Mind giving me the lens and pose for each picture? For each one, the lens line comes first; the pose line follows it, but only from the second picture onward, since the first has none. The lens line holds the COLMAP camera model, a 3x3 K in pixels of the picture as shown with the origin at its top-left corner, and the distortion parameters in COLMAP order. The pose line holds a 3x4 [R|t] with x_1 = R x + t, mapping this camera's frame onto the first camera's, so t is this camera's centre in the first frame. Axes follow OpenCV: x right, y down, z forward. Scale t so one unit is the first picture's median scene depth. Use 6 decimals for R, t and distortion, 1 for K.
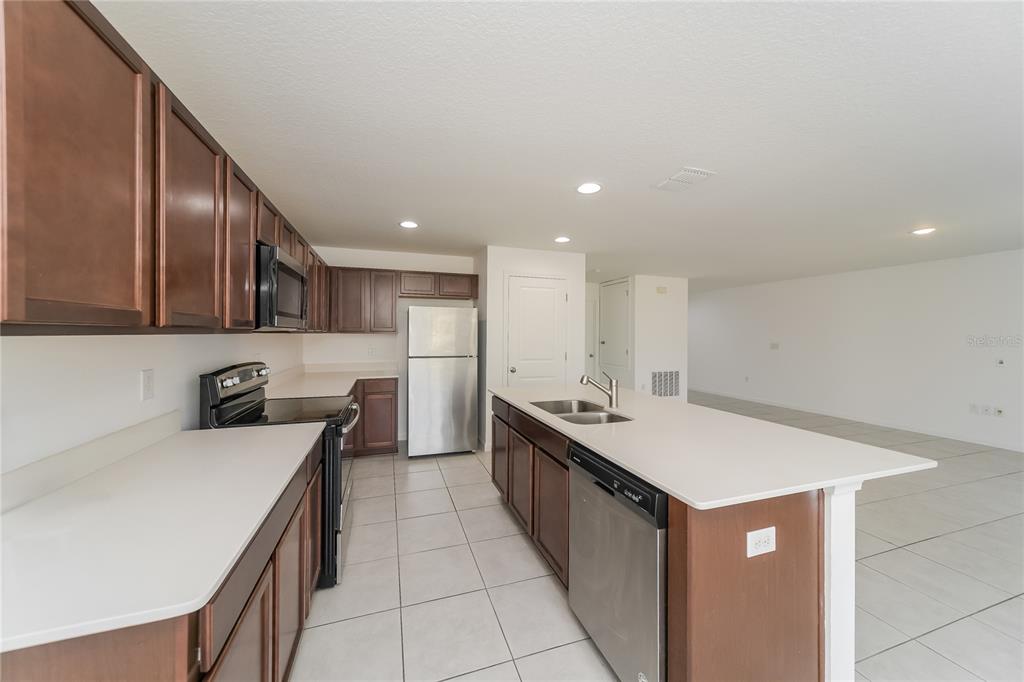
lens RADIAL K [[364.5, 0, 505.1], [0, 364.5, 335.3], [0, 0, 1]] dist [0.002751, 0.000215]
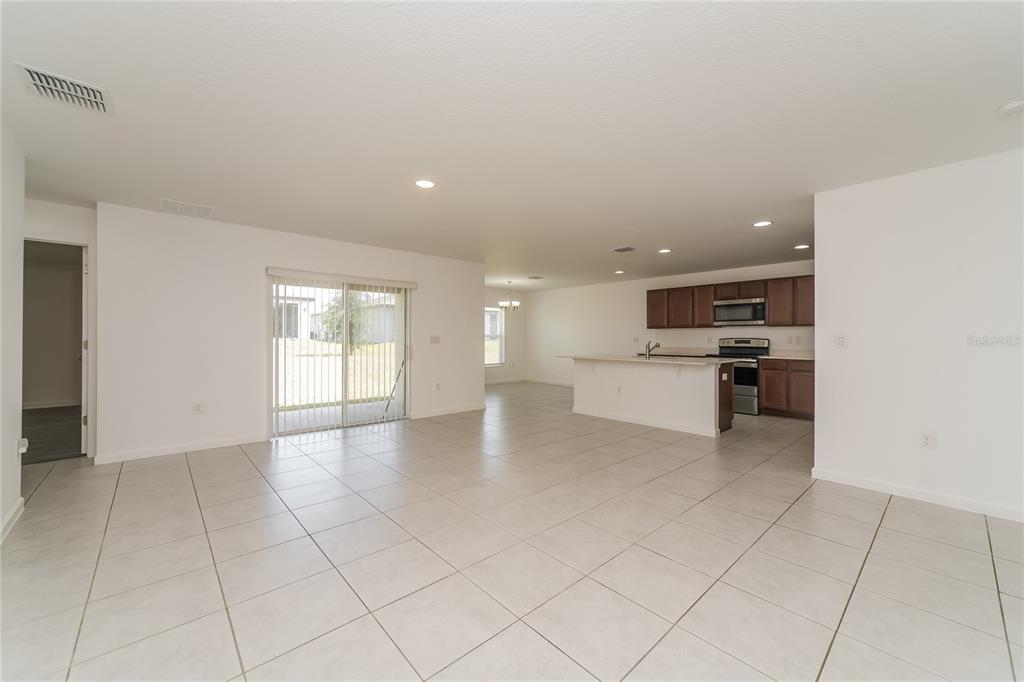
lens RADIAL K [[404.0, 0, 501.9], [0, 404.0, 339.6], [0, 0, 1]] dist [0.000574, 0.000790]
pose [[-0.925517, -0.006810, -0.378644, 1.071509], [-0.010584, 0.999913, 0.007886, 0.042628], [0.378557, 0.011307, -0.925509, 1.577880]]
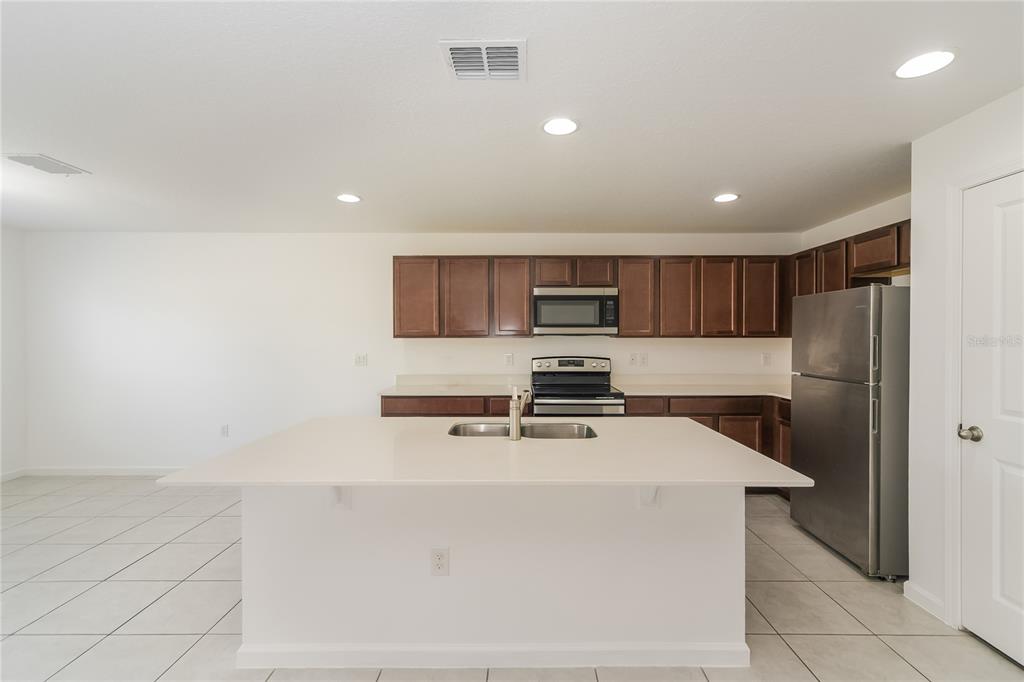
lens RADIAL K [[447.6, 0, 521.3], [0, 447.6, 338.7], [0, 0, 1]] dist [0.002809, -0.000441]
pose [[-0.327251, -0.001447, -0.944936, 0.580397], [-0.008460, 0.999963, 0.001398, -0.001129], [0.944900, 0.008452, -0.327251, 0.693449]]
